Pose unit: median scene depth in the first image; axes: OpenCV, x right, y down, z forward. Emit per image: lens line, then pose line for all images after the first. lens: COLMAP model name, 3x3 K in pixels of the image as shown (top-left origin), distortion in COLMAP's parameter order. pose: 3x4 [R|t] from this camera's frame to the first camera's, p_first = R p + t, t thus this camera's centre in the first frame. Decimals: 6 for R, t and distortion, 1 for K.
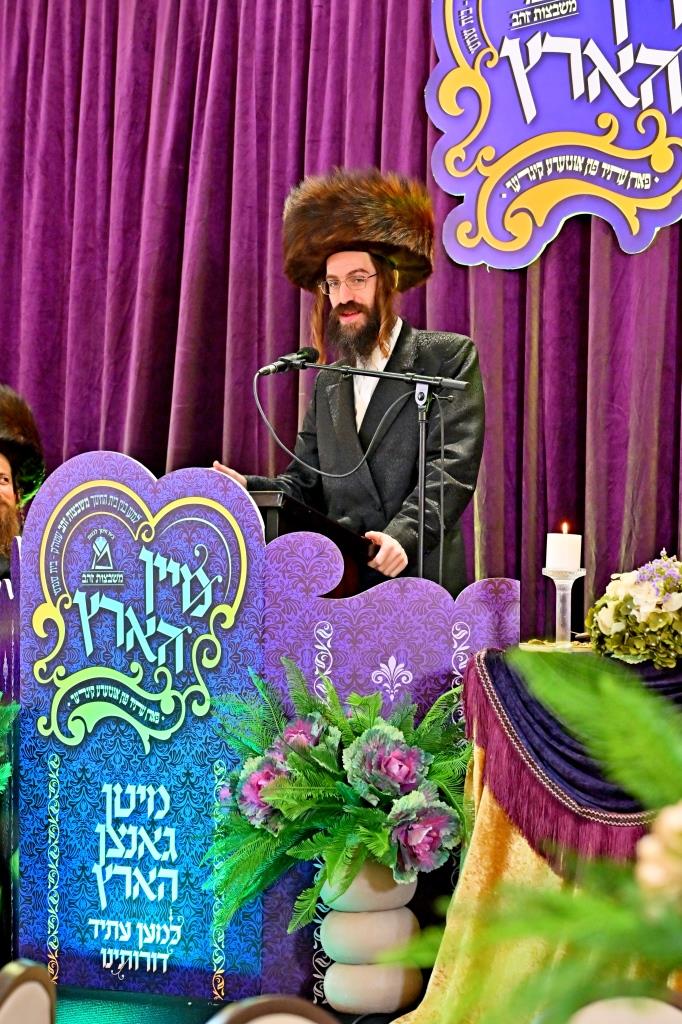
lens RADIAL K [[3519.0, 0, 341.0], [0, 3519.0, 512.0], [0, 0, 1]] dist [0.067681, -0.866104]
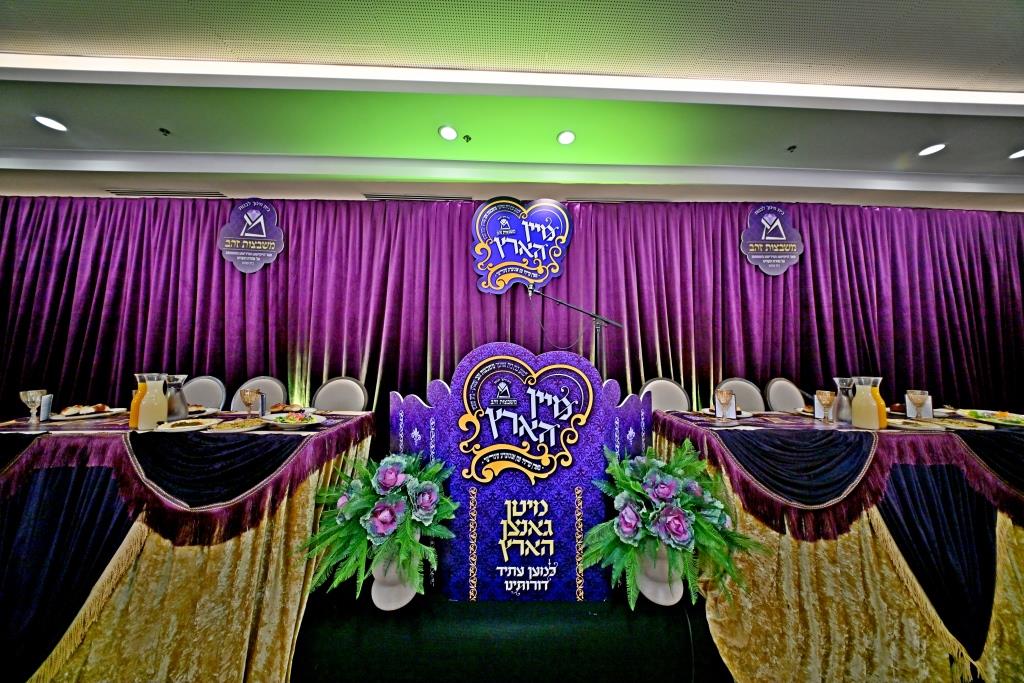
lens RADIAL K [[300.3, 0, 515.0], [0, 300.3, 338.8], [0, 0, 1]] dist [0.007409, -0.003152]
pose [[0.779010, 0.016495, 0.626794, -0.177989], [-0.011695, 0.999862, -0.011777, -0.017374], [-0.626902, 0.001844, 0.779096, 0.859495]]
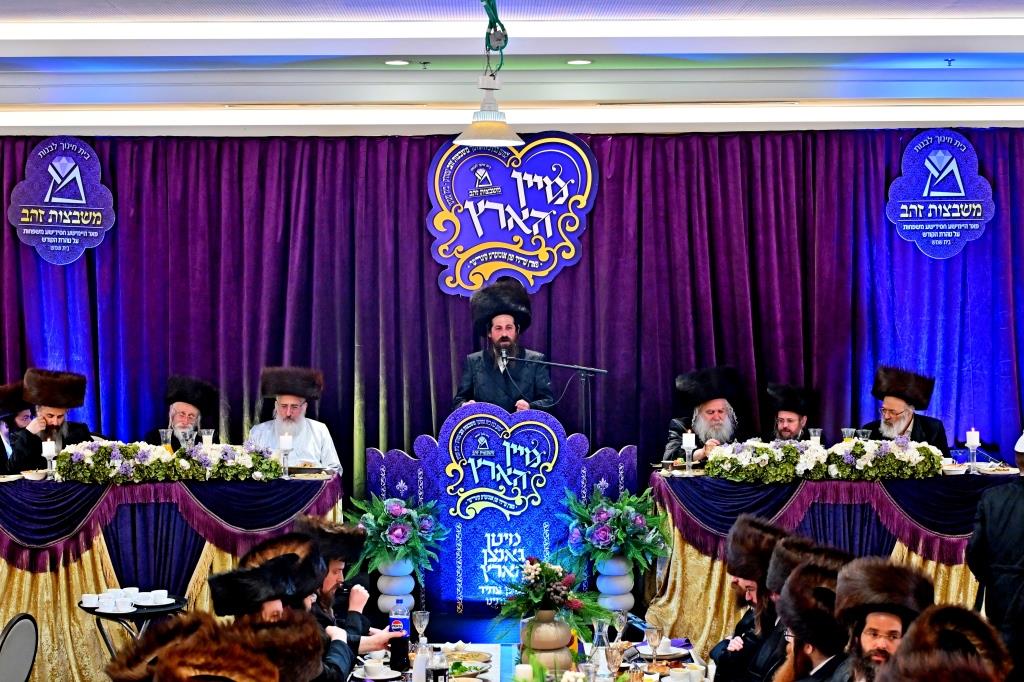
lens RADIAL K [[2212.9, 0, 512.0], [0, 2212.9, 341.0], [0, 0, 1]] dist [0.020857, 0.110781]
pose [[0.795228, -0.040982, 0.604924, -1.016013], [-0.002916, 0.997443, 0.071408, -0.175984], [-0.606303, -0.058550, 0.793075, -0.270222]]
